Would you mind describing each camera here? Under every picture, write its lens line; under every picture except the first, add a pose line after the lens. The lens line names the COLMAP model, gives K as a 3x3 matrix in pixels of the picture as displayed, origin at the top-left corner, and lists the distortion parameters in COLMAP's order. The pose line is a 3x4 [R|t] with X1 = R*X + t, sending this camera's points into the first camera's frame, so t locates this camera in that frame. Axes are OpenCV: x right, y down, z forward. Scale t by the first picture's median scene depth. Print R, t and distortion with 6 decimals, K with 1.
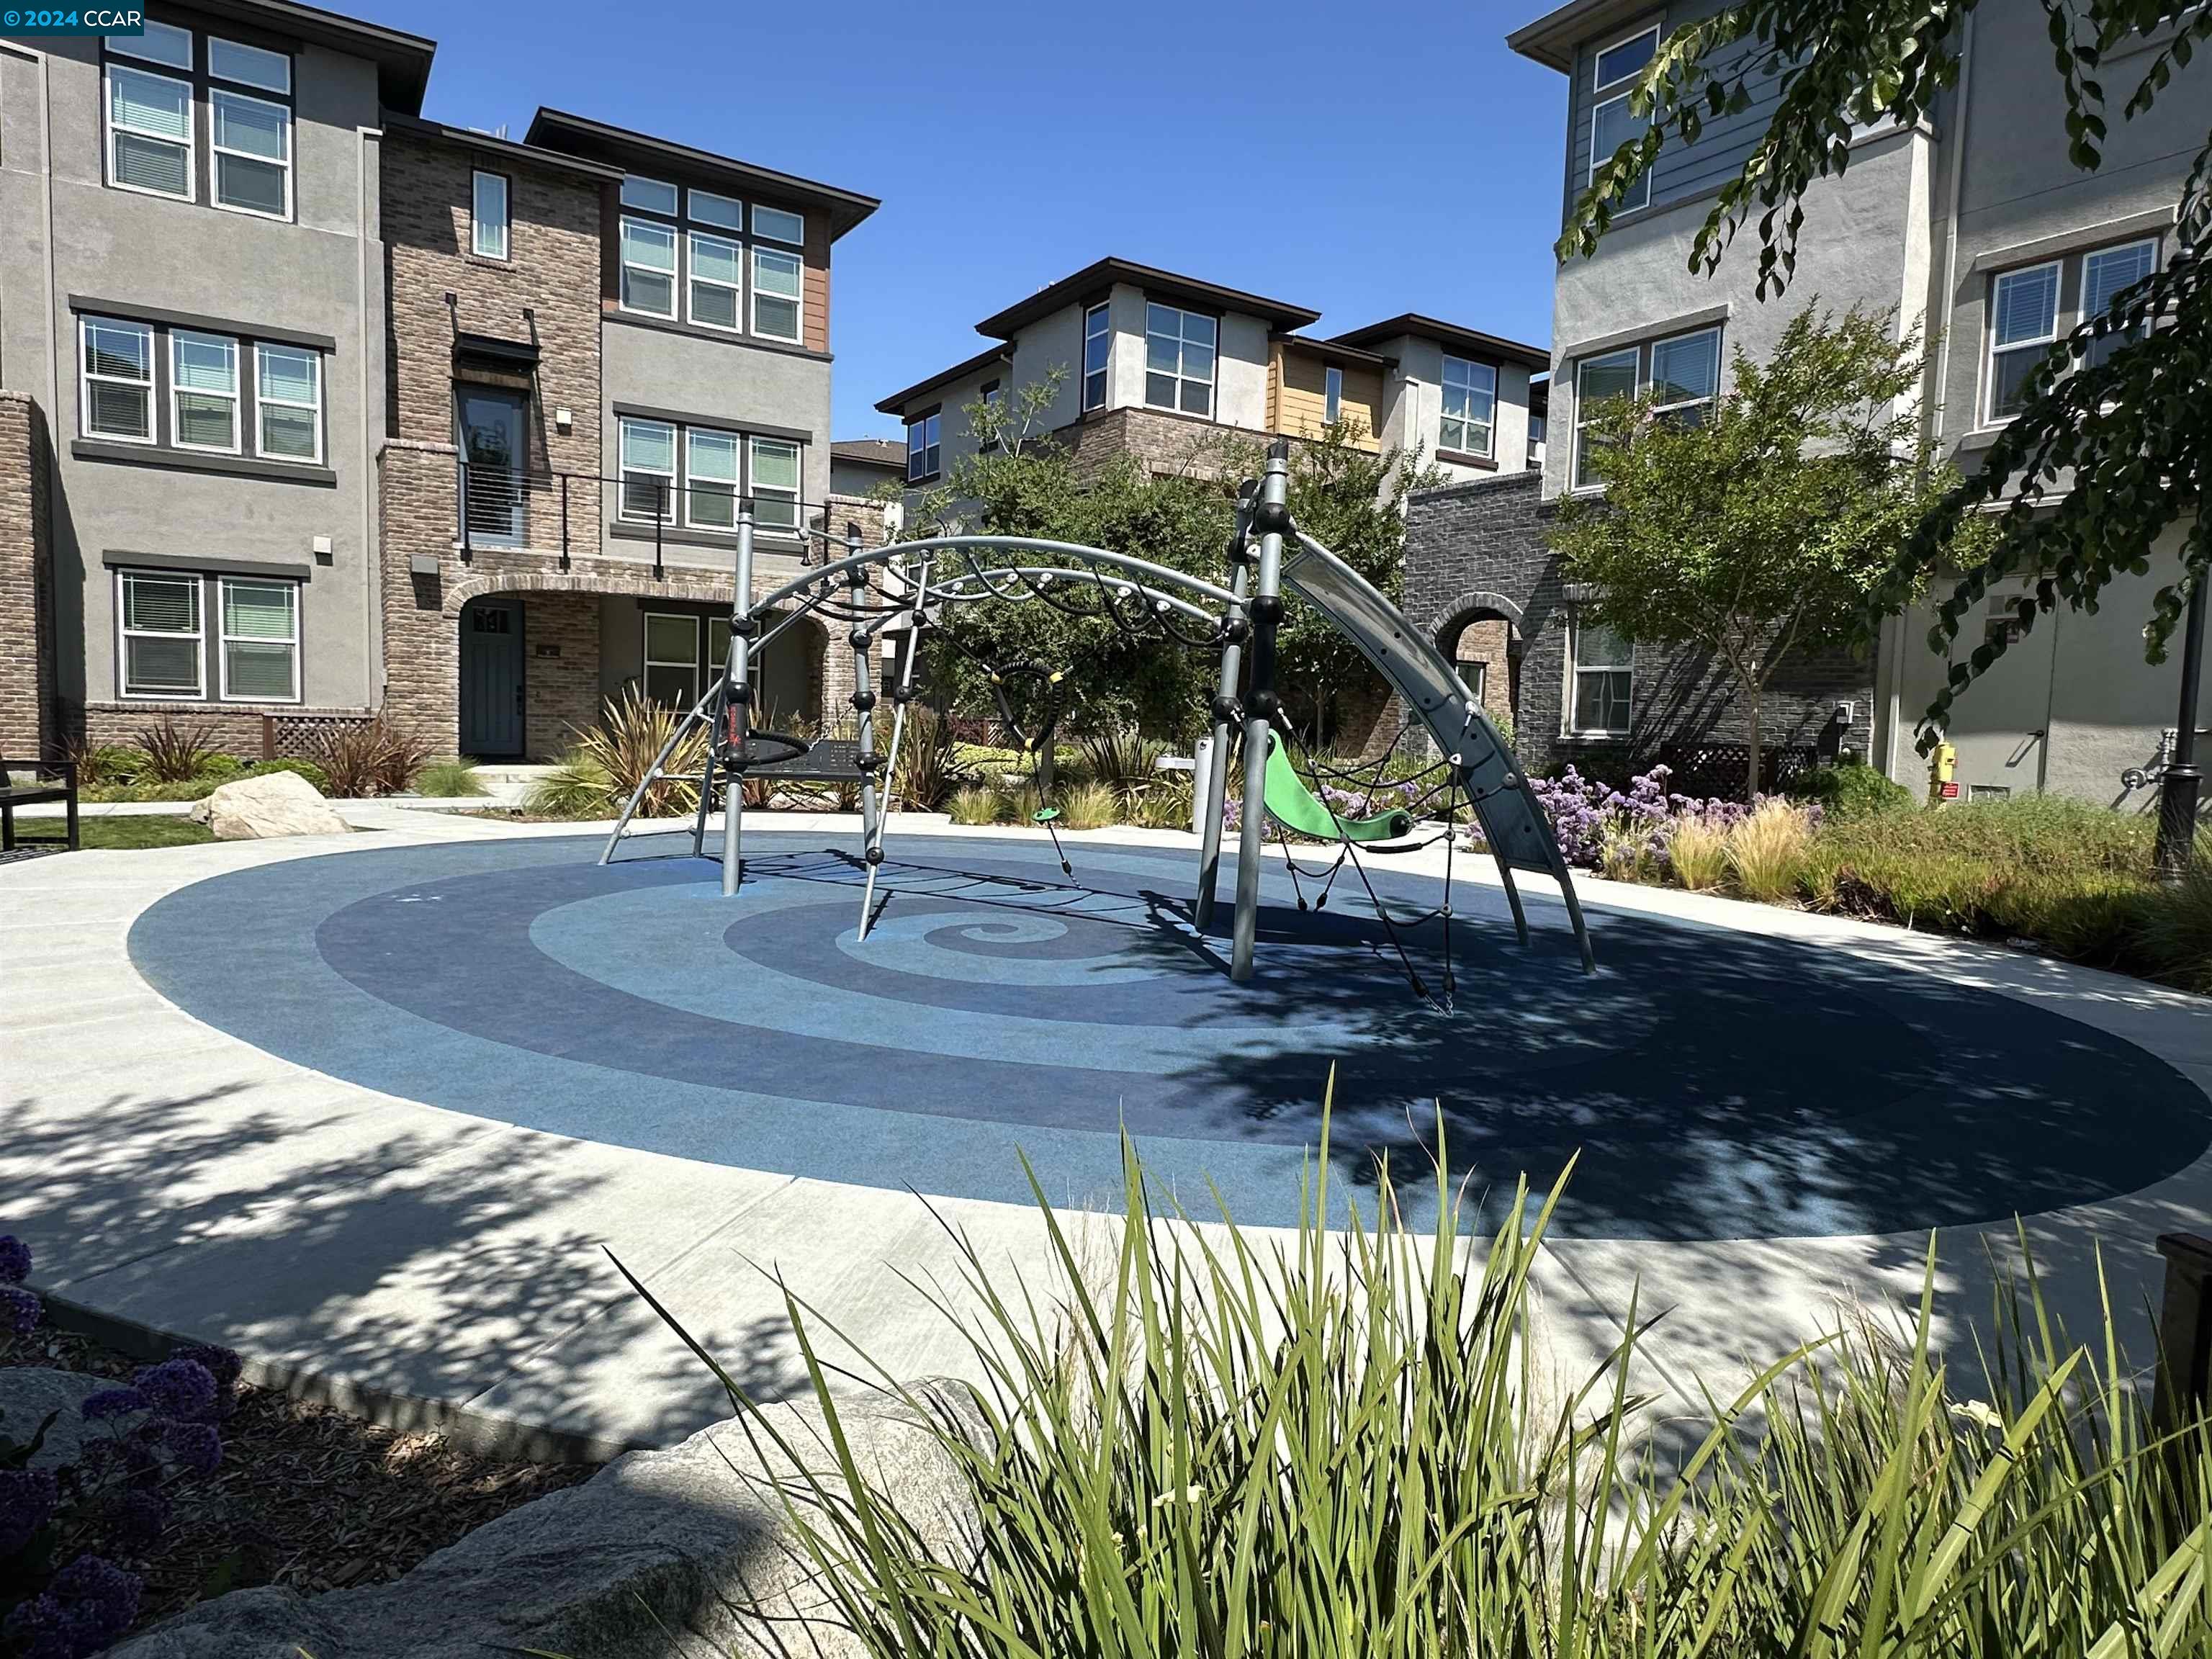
lens RADIAL K [[1293.5, 0, 1105.4], [0, 1293.5, 820.8], [0, 0, 1]] dist [-0.003052, 0.001258]
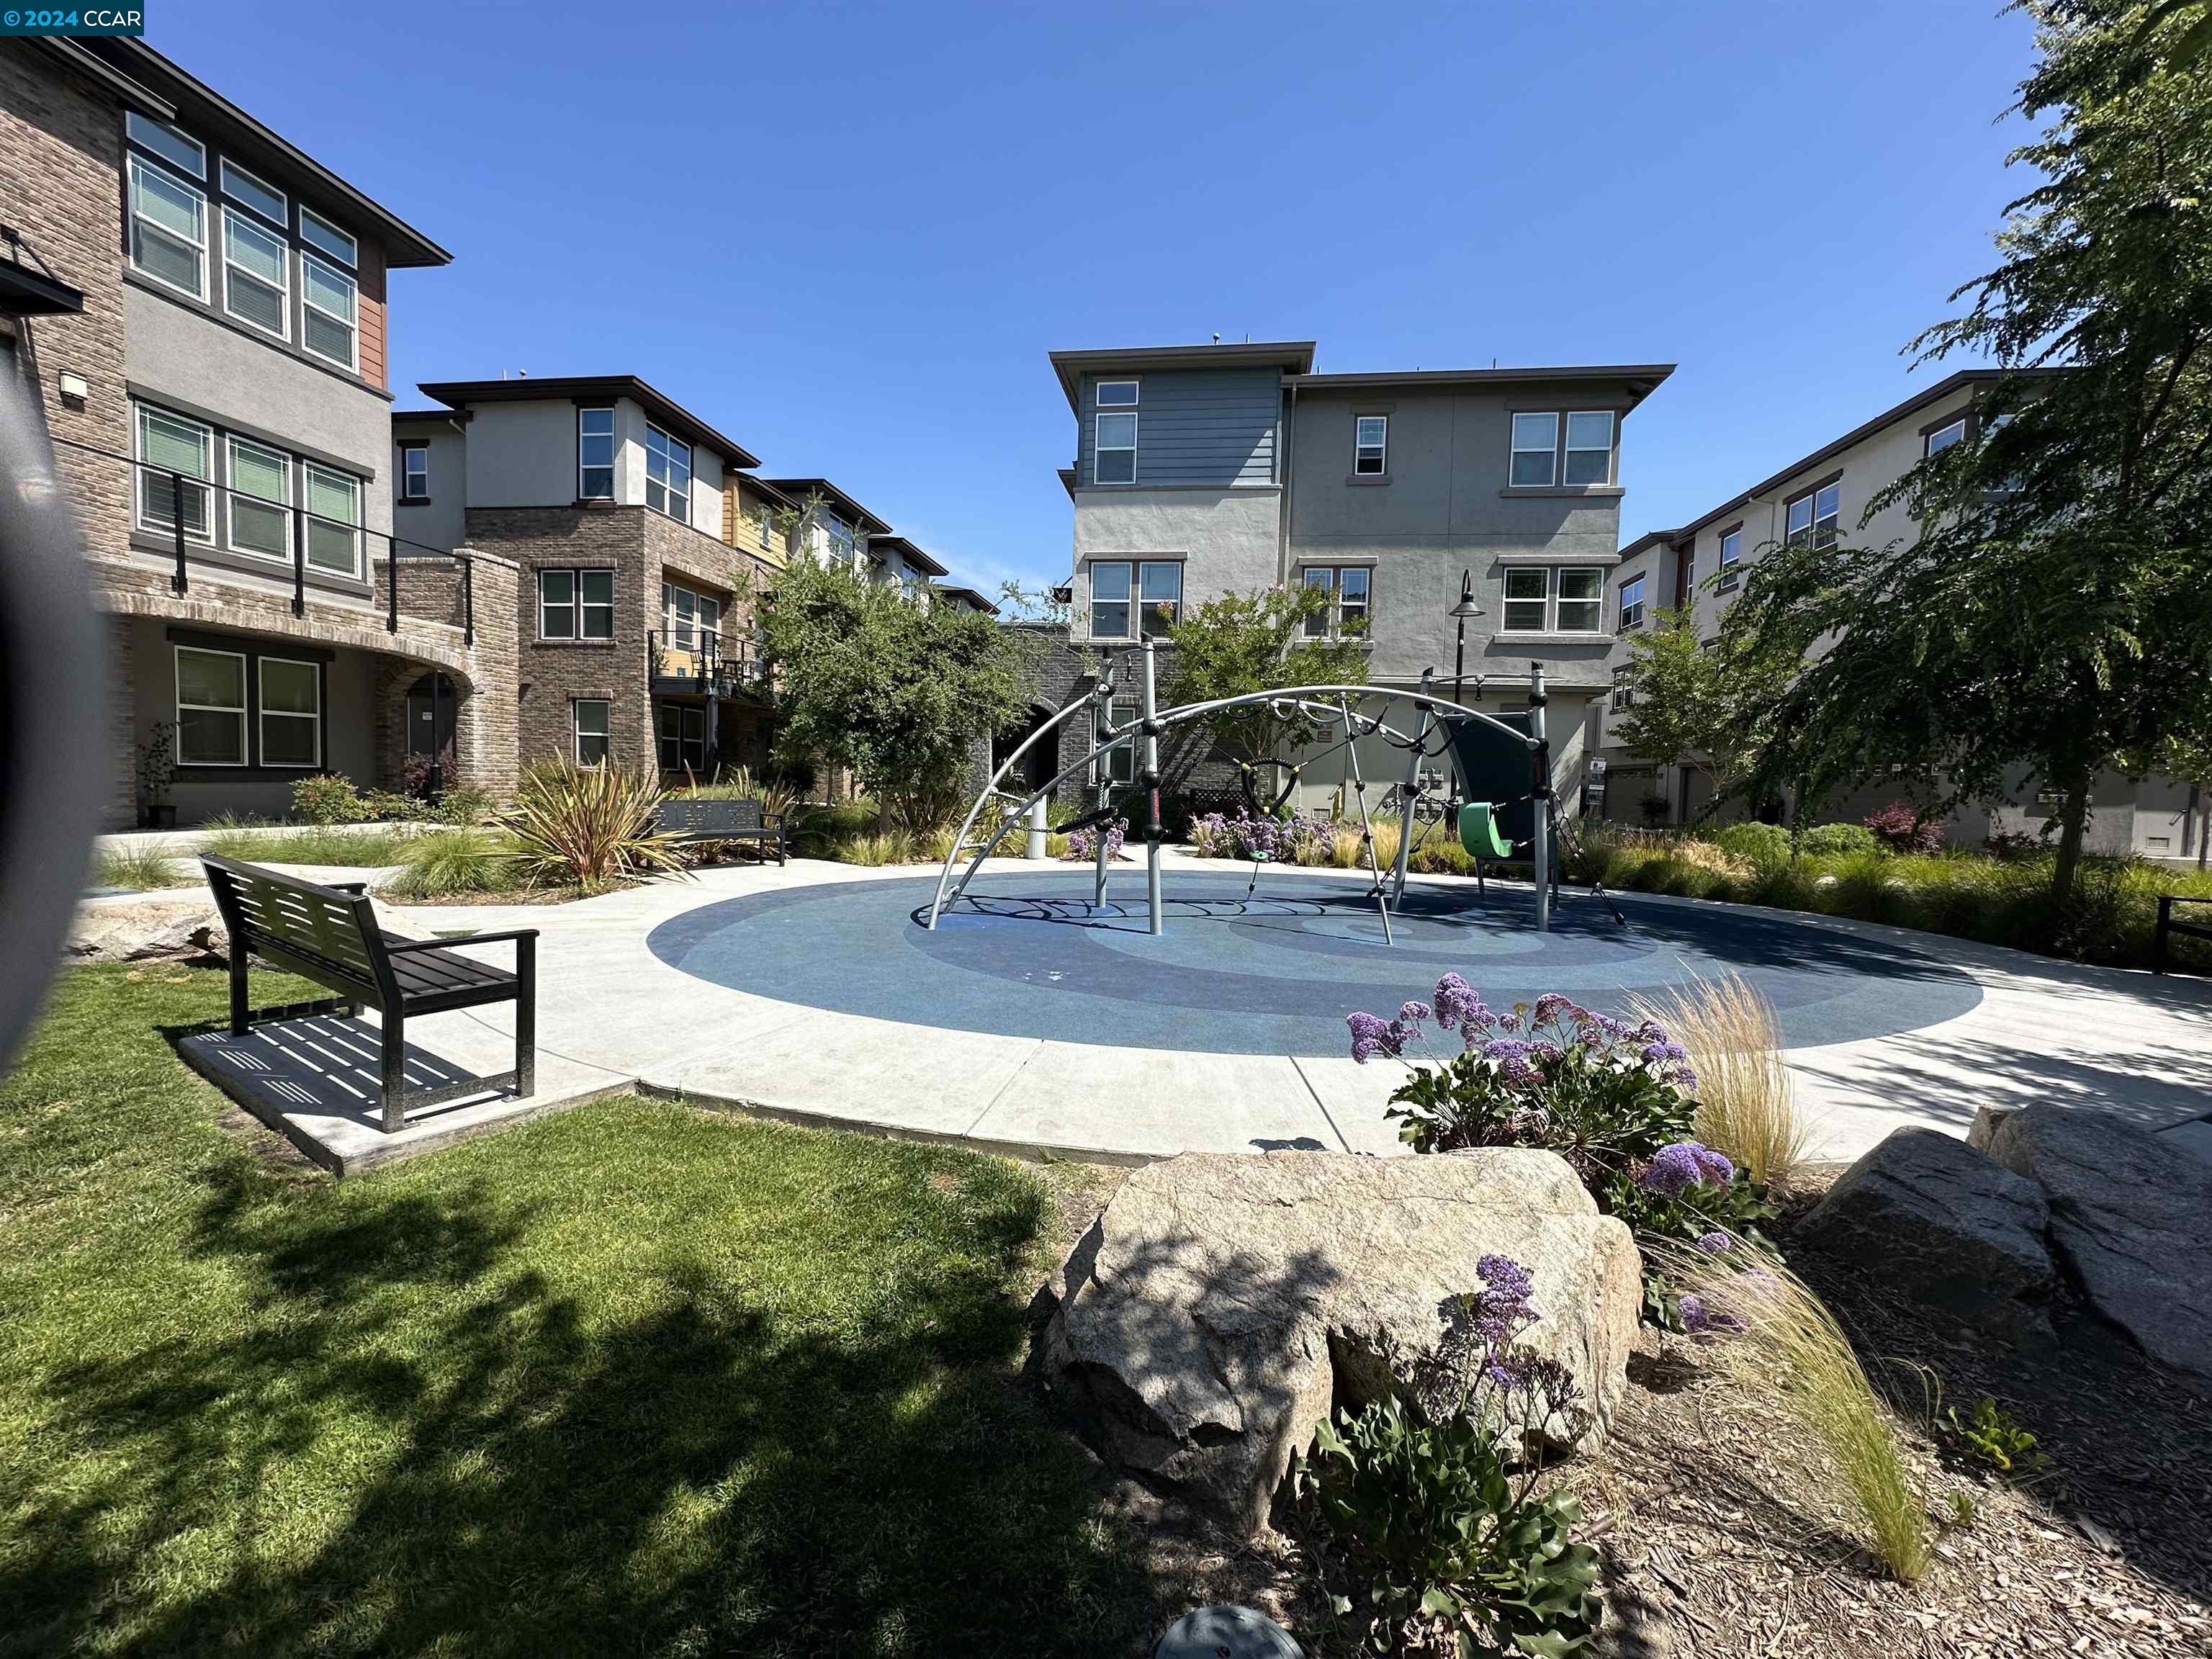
lens RADIAL K [[887.1, 0, 1108.5], [0, 887.1, 831.3], [0, 0, 1]] dist [-0.001198, 0.000360]
pose [[0.660033, -0.053529, 0.749327, -0.385666], [0.047560, 0.998435, 0.029432, -0.028905], [-0.749730, 0.016212, 0.661545, 0.169831]]
